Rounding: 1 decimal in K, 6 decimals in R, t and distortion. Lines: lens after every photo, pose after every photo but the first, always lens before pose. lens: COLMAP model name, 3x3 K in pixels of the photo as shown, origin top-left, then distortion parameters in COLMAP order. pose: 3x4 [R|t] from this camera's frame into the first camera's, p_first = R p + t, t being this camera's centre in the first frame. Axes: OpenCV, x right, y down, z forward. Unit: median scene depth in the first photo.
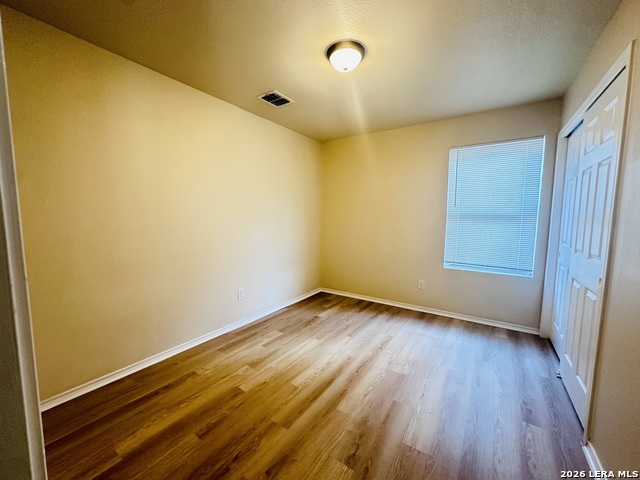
lens RADIAL K [[255.0, 0, 320.1], [0, 255.0, 240.0], [0, 0, 1]] dist [-0.002261, 0.000452]
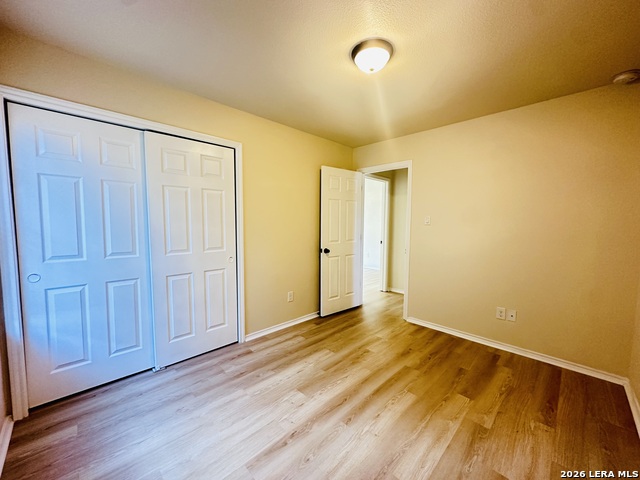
lens RADIAL K [[255.0, 0, 319.7], [0, 255.0, 240.2], [0, 0, 1]] dist [-0.002261, 0.000452]
pose [[-0.980155, -0.030131, 0.195930, 0.071641], [0.001709, 0.987060, 0.160341, -0.177634], [-0.198226, 0.157494, -0.967420, 1.732888]]
